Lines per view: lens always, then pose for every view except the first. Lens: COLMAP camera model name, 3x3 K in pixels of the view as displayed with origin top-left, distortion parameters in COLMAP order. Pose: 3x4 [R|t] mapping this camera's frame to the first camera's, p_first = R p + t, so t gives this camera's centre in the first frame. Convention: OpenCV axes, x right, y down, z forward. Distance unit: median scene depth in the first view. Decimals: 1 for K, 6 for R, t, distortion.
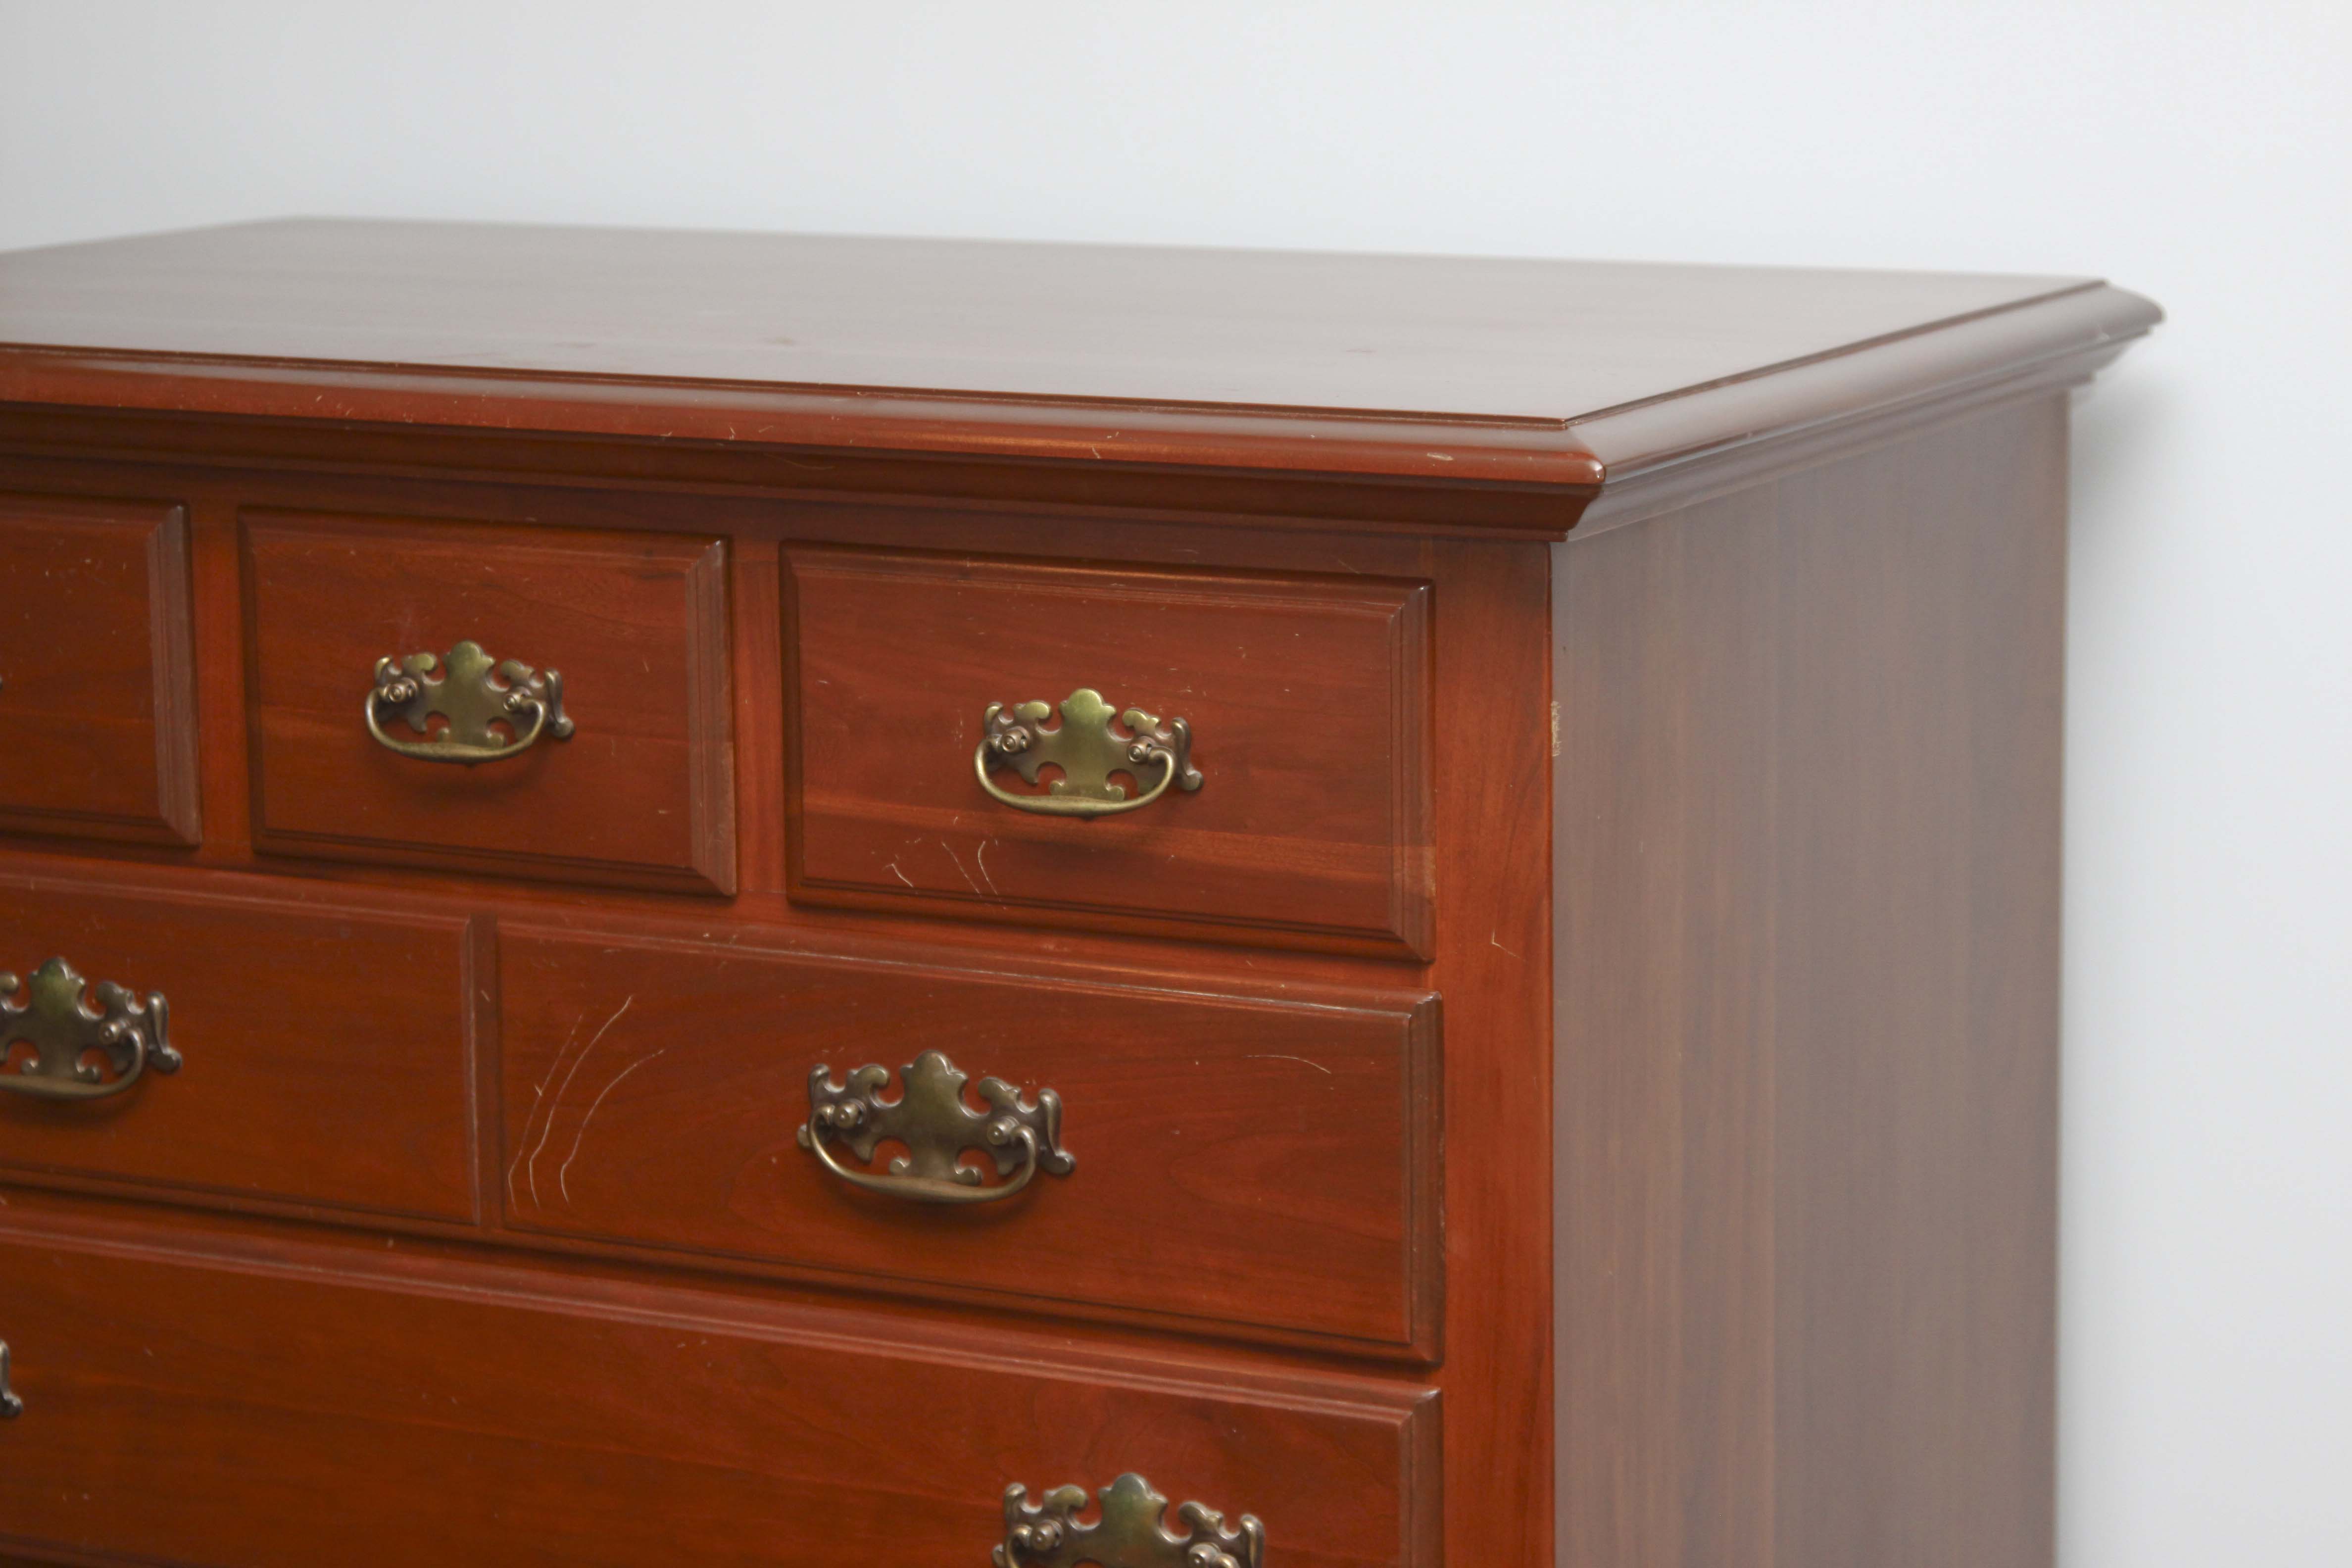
lens RADIAL K [[6176.9, 0, 1158.0], [0, 6176.9, 781.1], [0, 0, 1]] dist [0.187741, 0.000000]
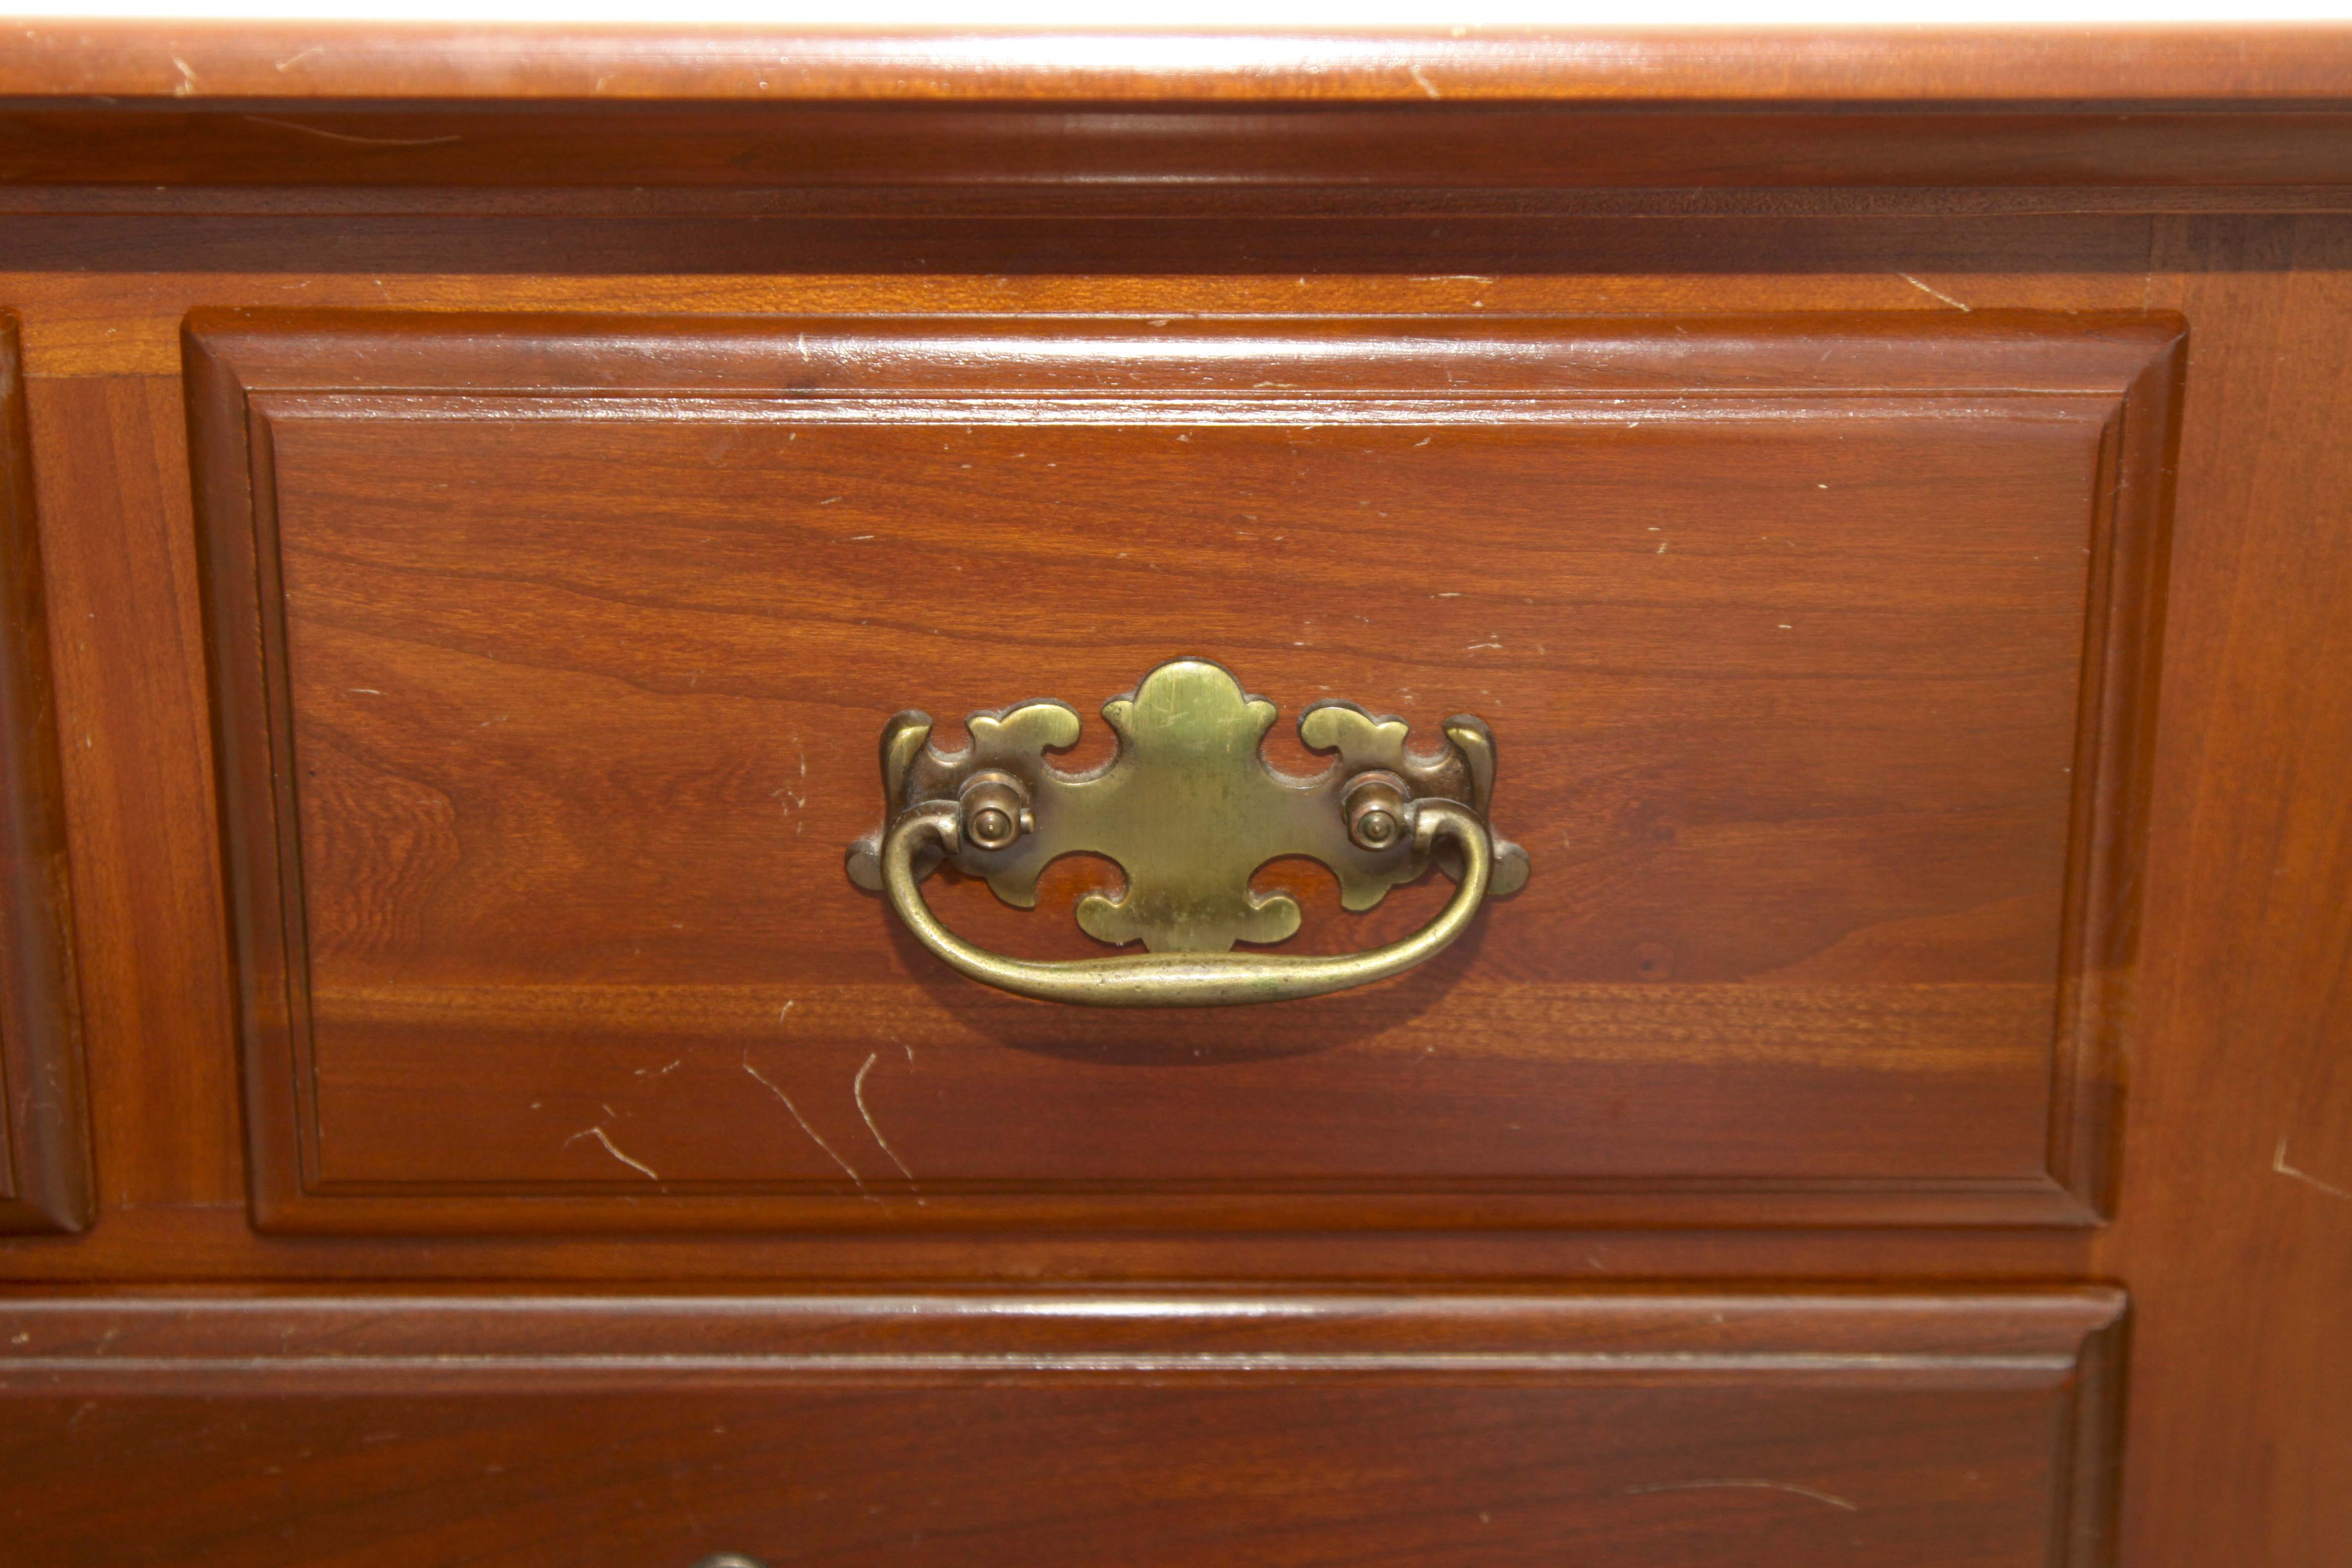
lens RADIAL K [[5255.2, 0, 1185.1], [0, 5255.2, 783.4], [0, 0, 1]] dist [0.069633, 0.000000]
pose [[0.874671, -0.169255, 0.454206, -0.156444], [0.069478, 0.971156, 0.228097, -0.079674], [-0.479711, -0.167952, 0.861202, 0.711079]]
